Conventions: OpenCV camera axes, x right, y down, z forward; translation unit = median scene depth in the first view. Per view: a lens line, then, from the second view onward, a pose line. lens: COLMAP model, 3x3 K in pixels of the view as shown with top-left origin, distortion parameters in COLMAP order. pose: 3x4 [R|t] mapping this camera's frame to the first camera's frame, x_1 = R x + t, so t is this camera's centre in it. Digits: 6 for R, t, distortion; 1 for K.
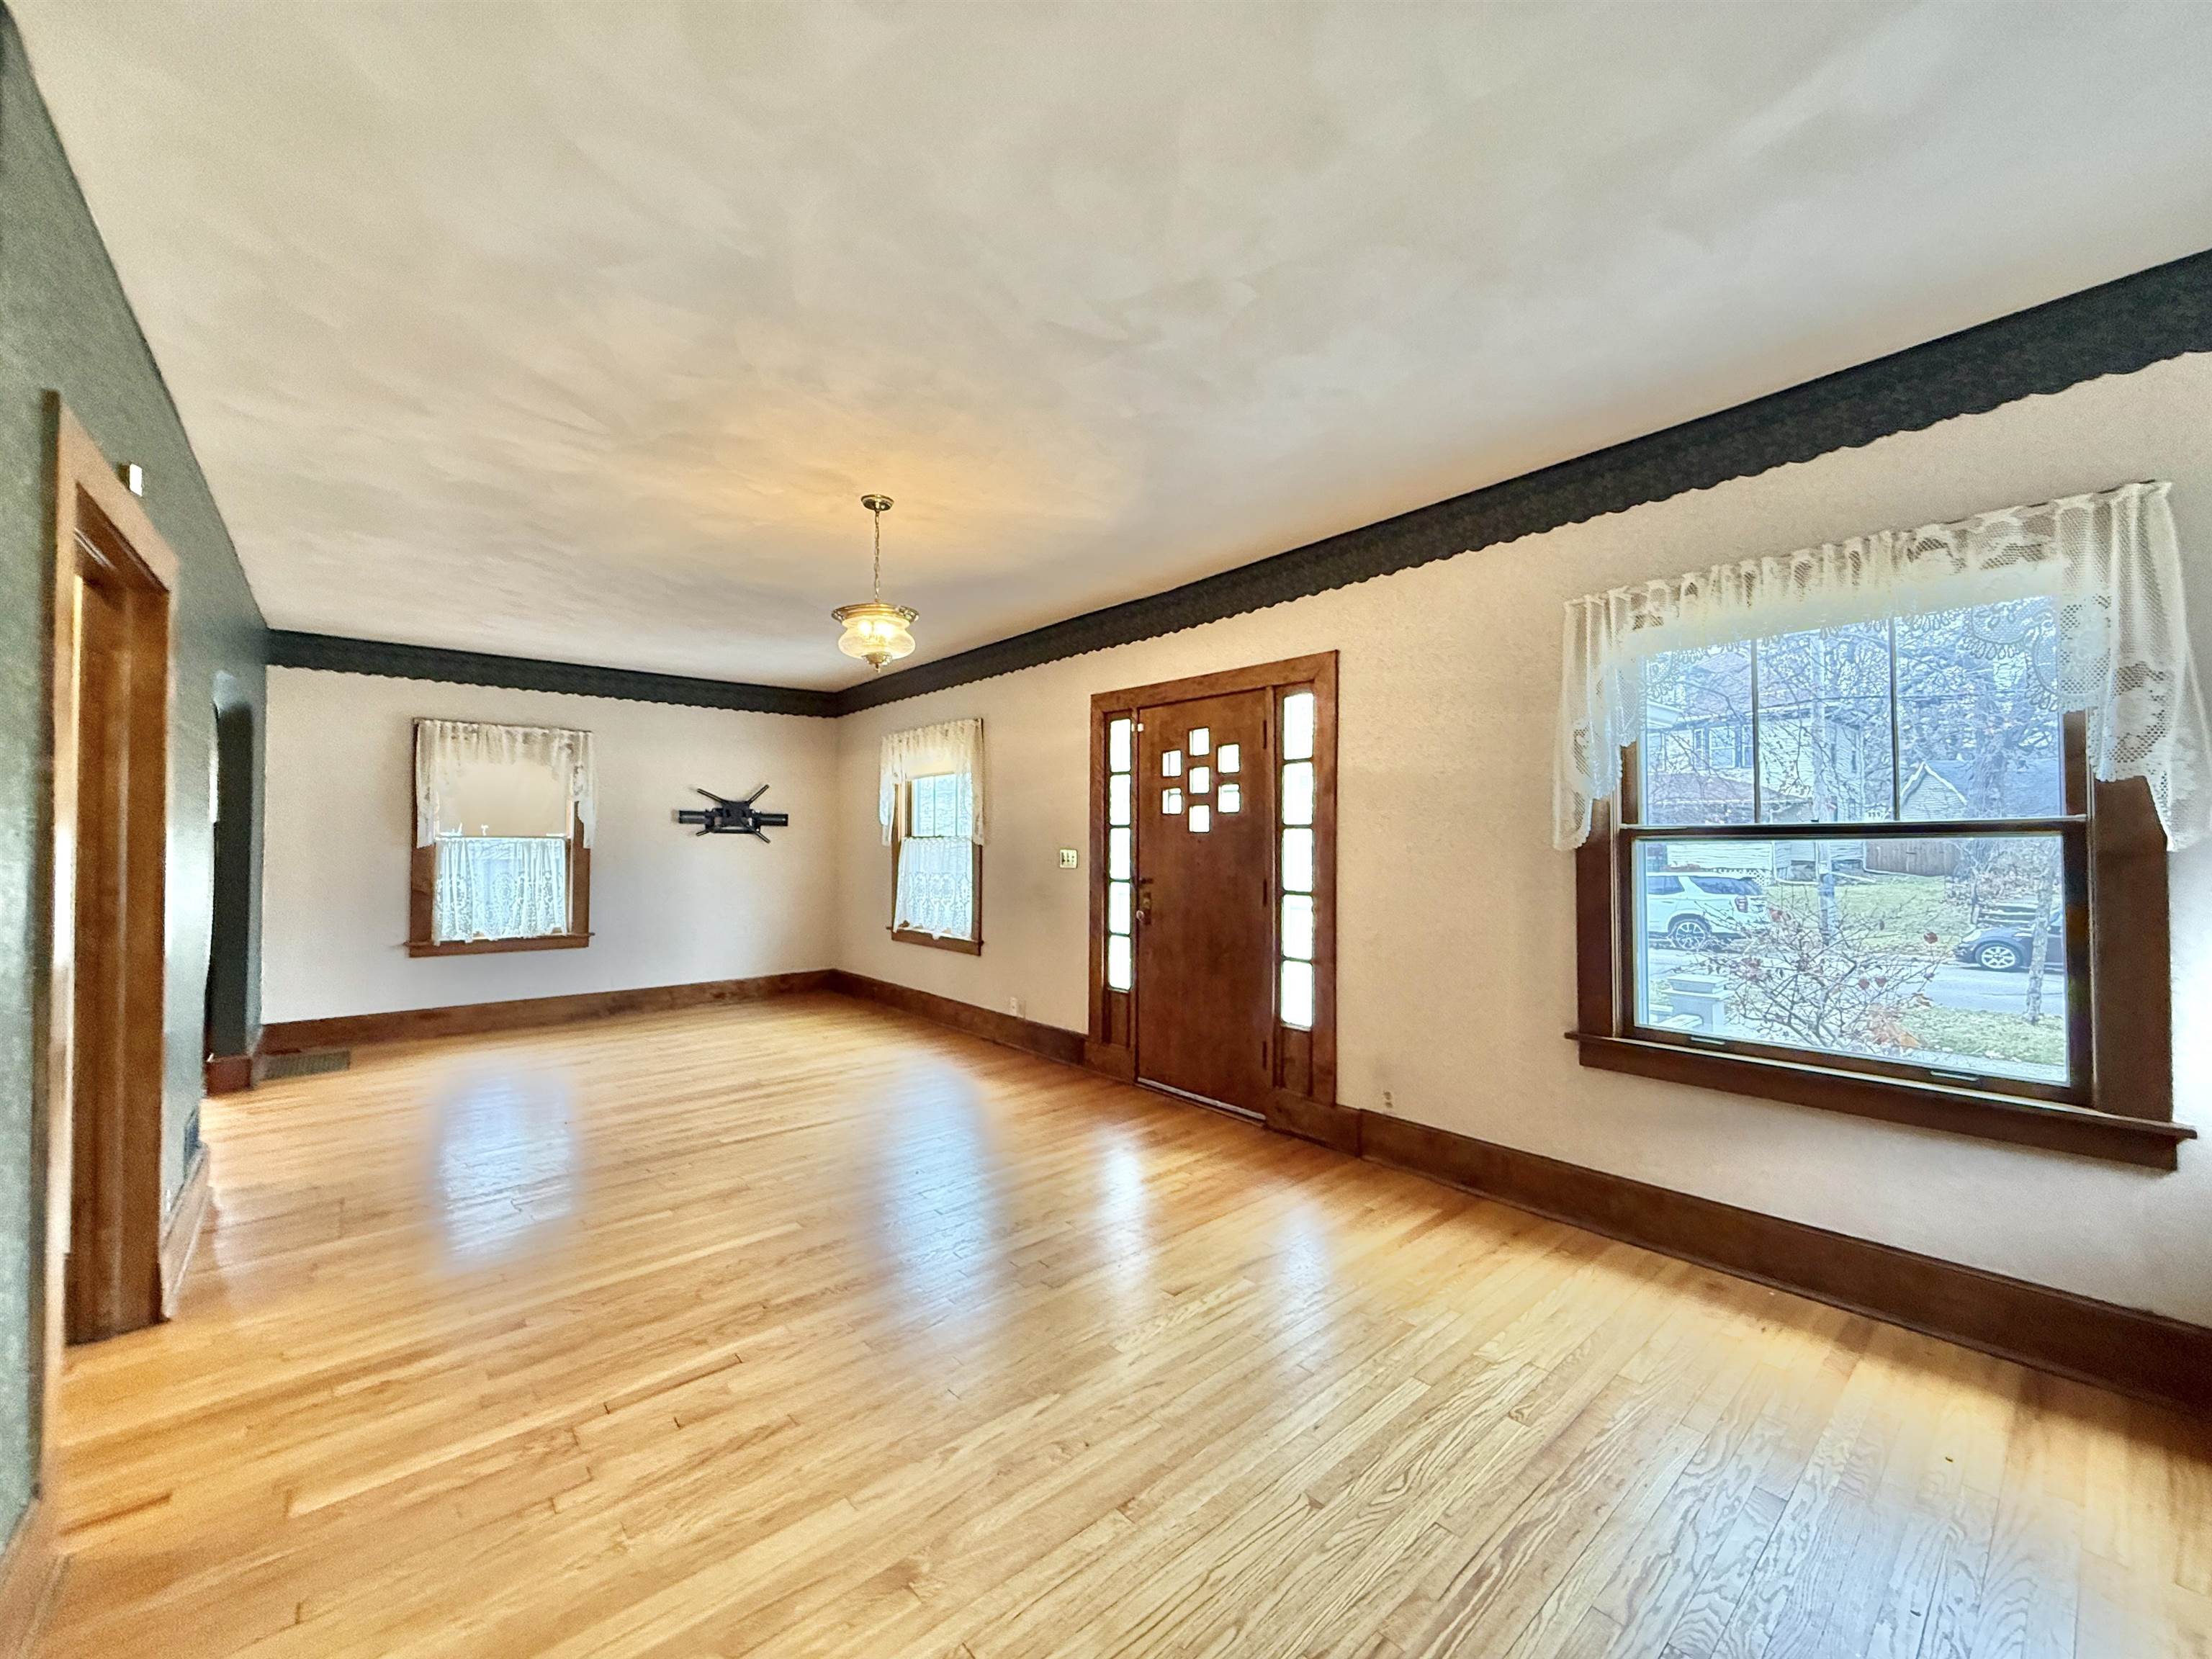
lens RADIAL K [[898.3, 0, 1120.2], [0, 898.3, 827.3], [0, 0, 1]] dist [0.000400, -0.000778]
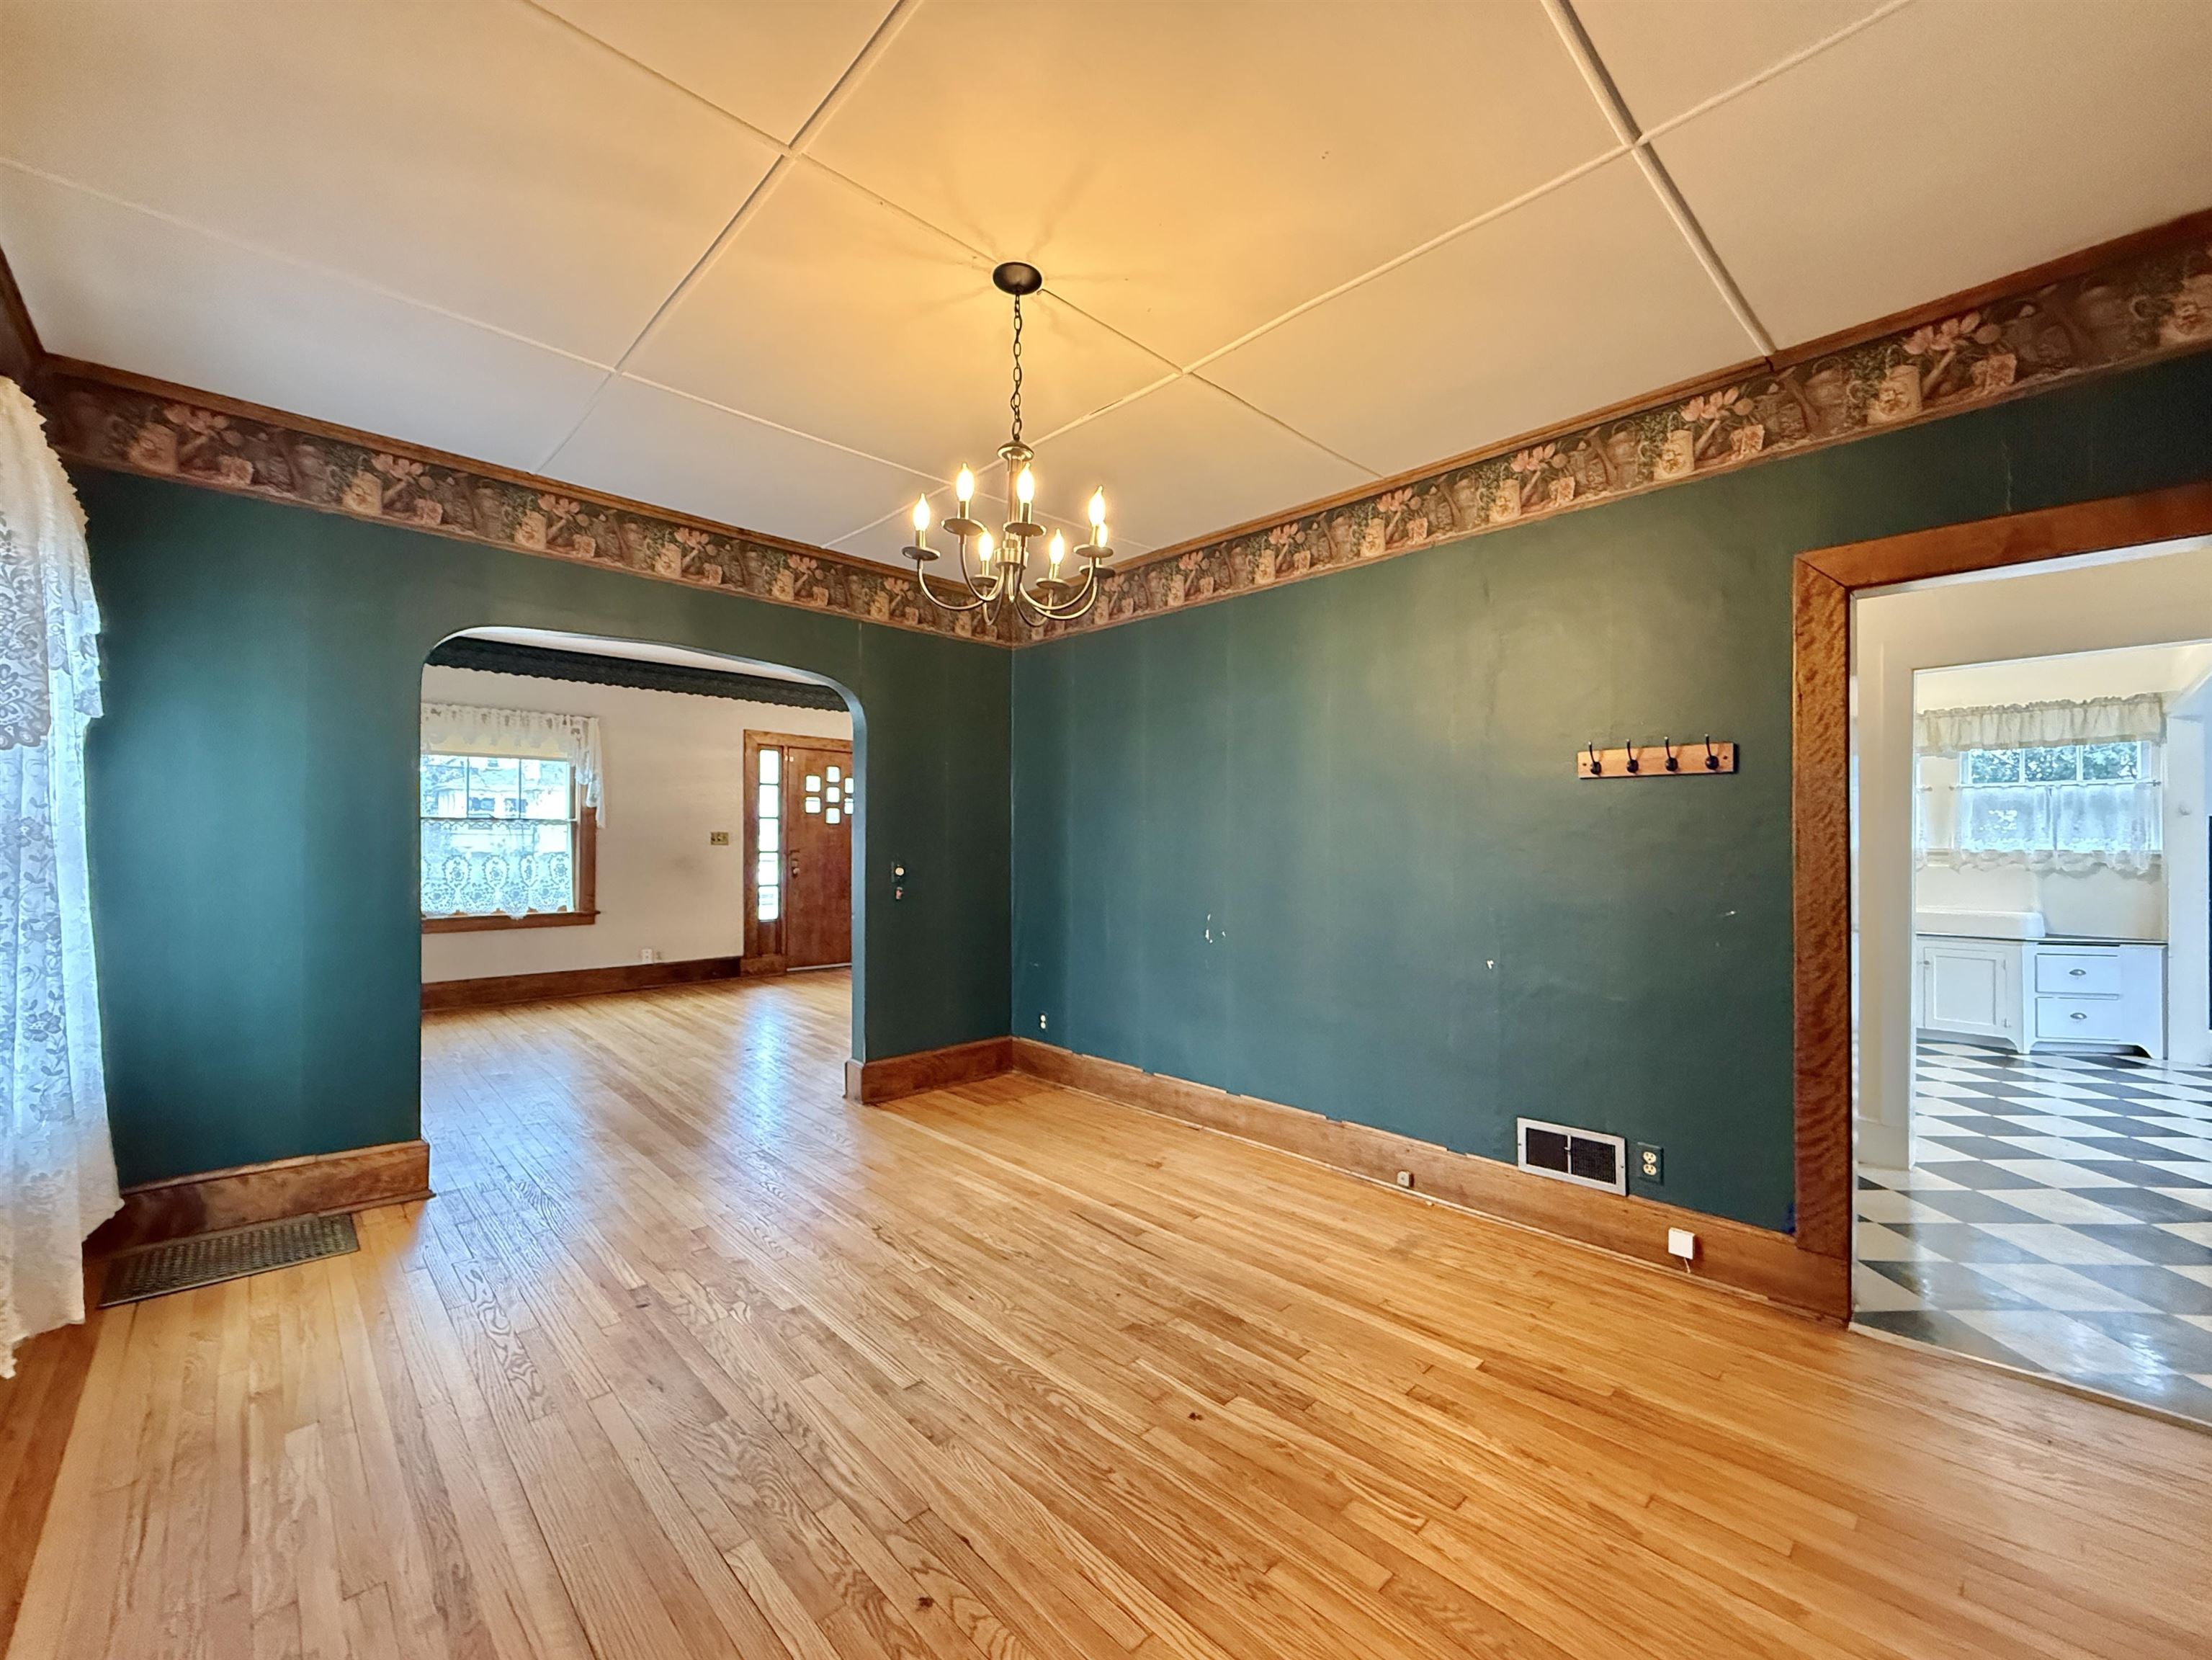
lens RADIAL K [[898.4, 0, 1102.1], [0, 898.4, 832.0], [0, 0, 1]] dist [0.000400, -0.000778]
pose [[-0.050662, 0.012186, 0.998642, -1.617810], [-0.016299, 0.999782, -0.013026, 0.035144], [-0.998583, -0.016936, -0.050452, 0.491005]]
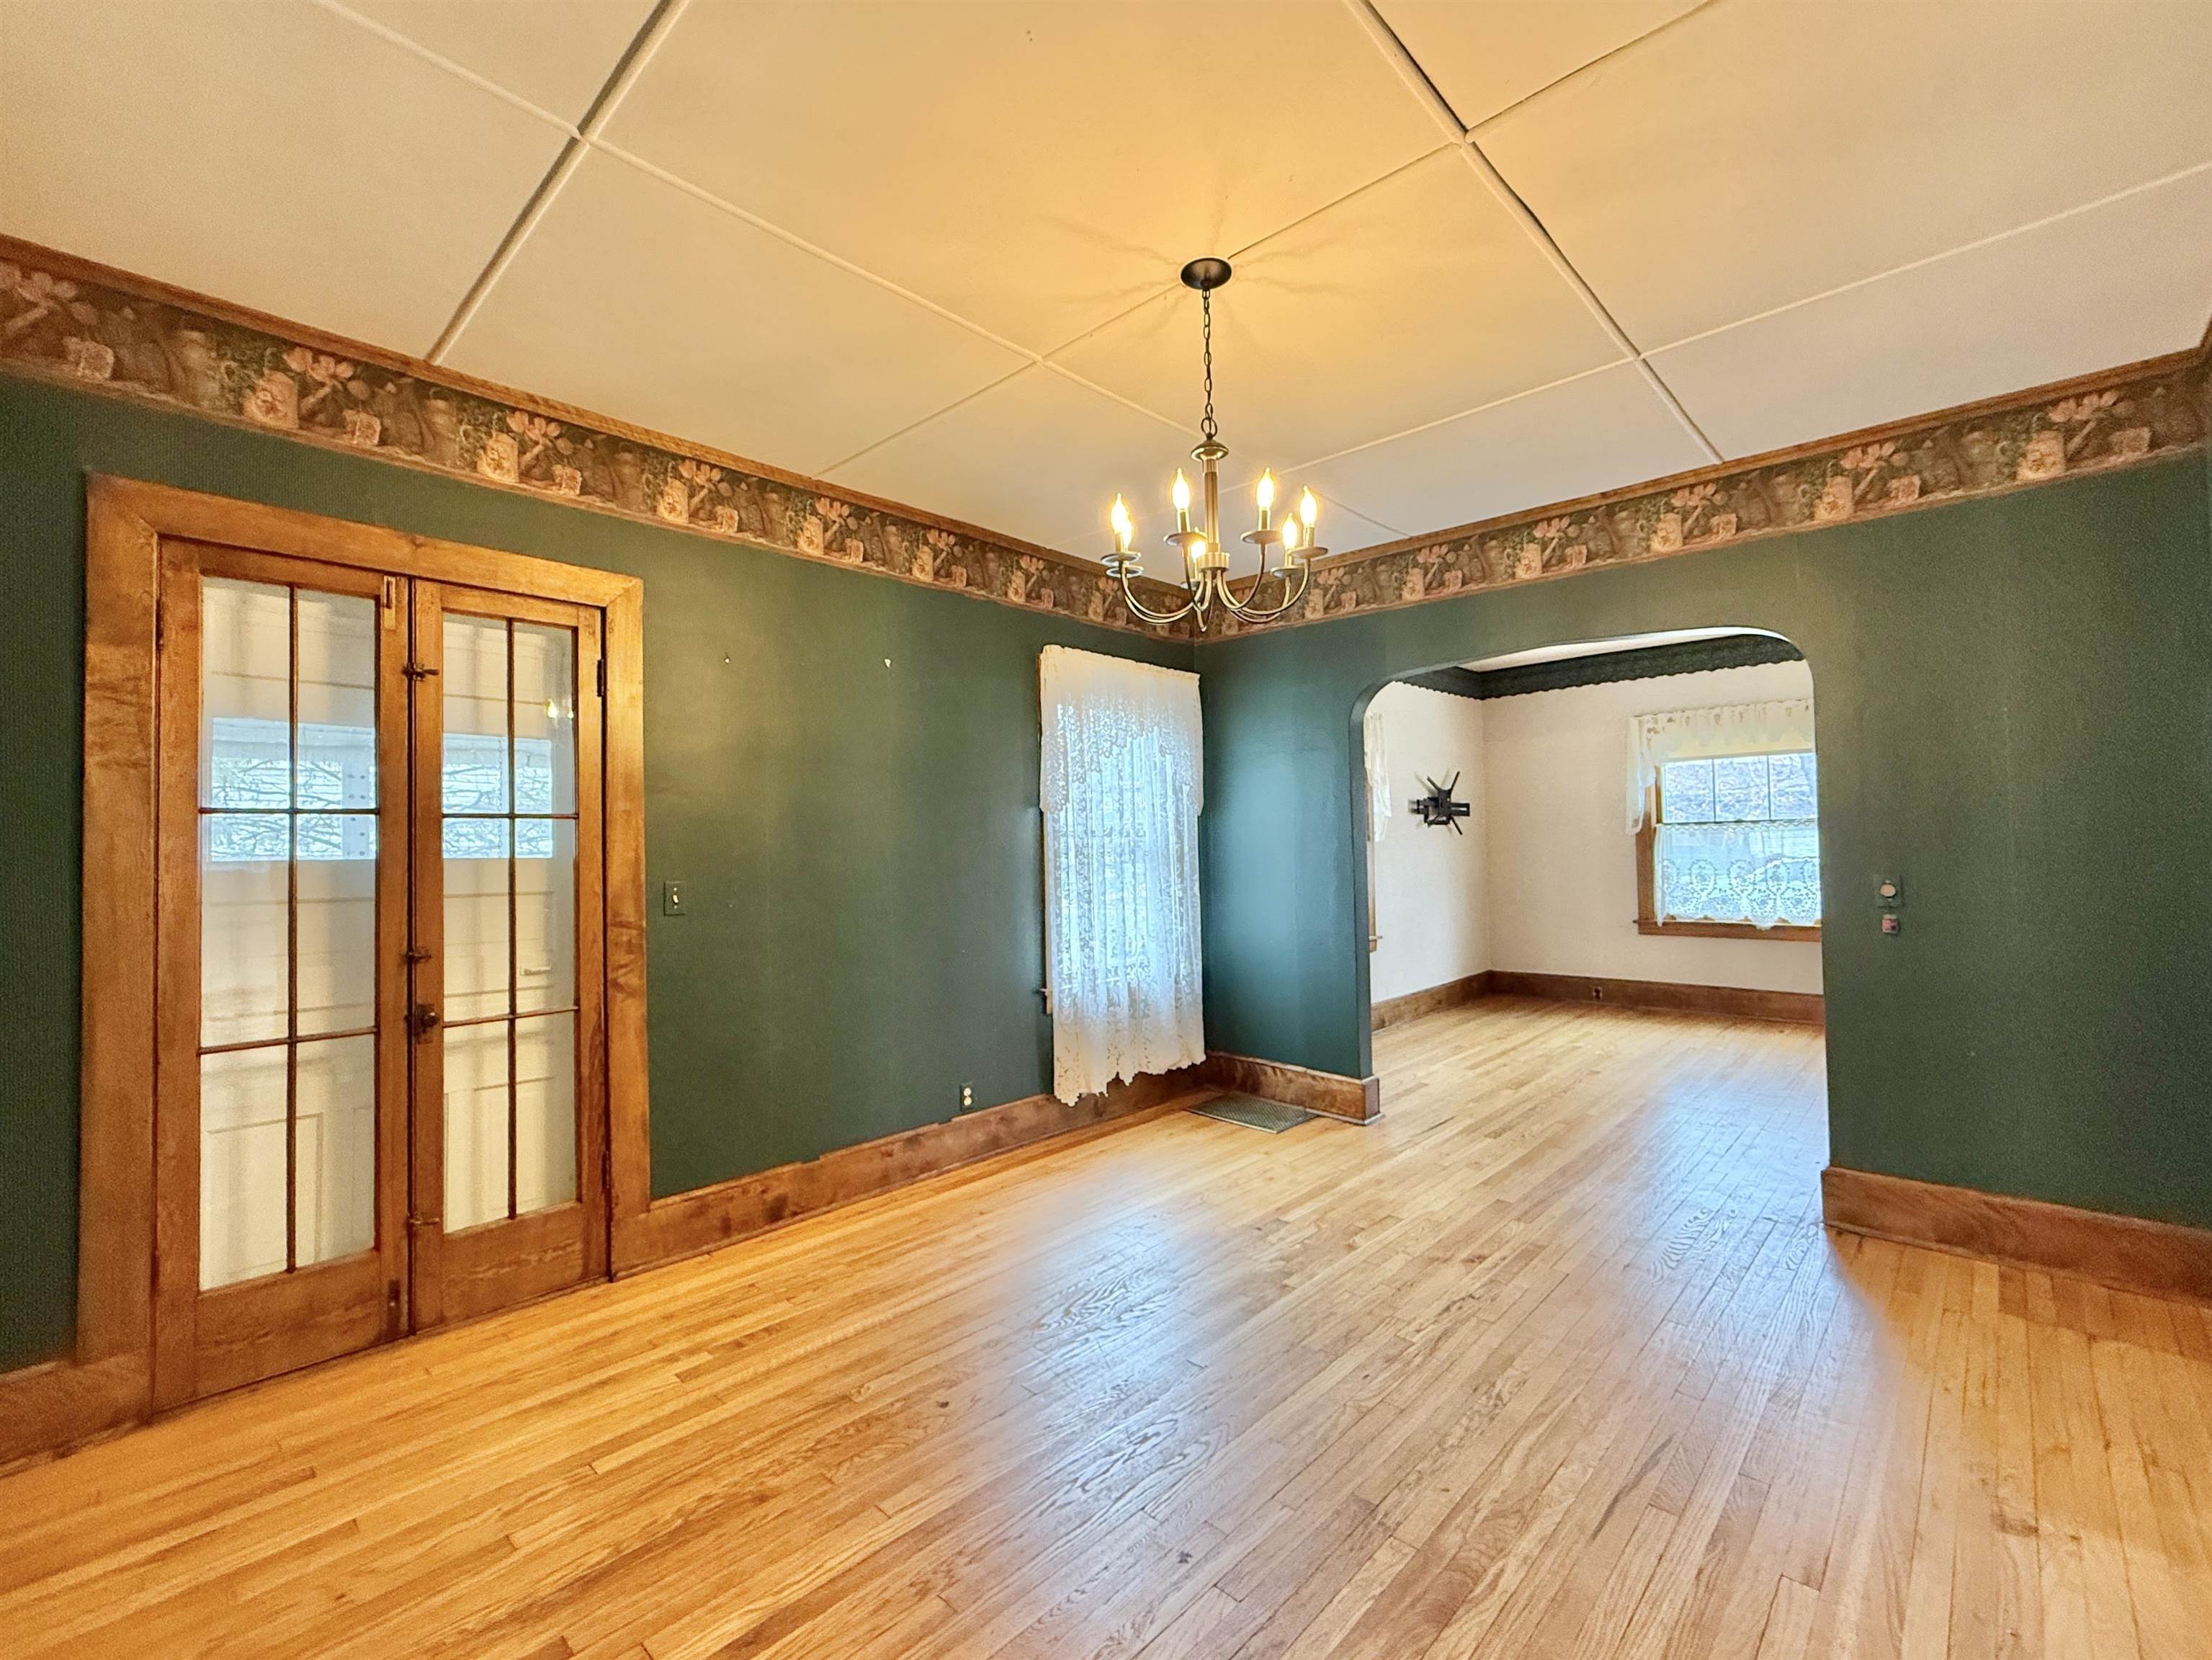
lens RADIAL K [[957.3, 0, 1102.4], [0, 957.3, 841.2], [0, 0, 1]] dist [0.001181, 0.000317]
pose [[0.995738, -0.013052, 0.091304, -1.267215], [0.012801, 0.999912, 0.003341, 0.024708], [-0.091340, -0.002158, 0.995817, 0.067597]]
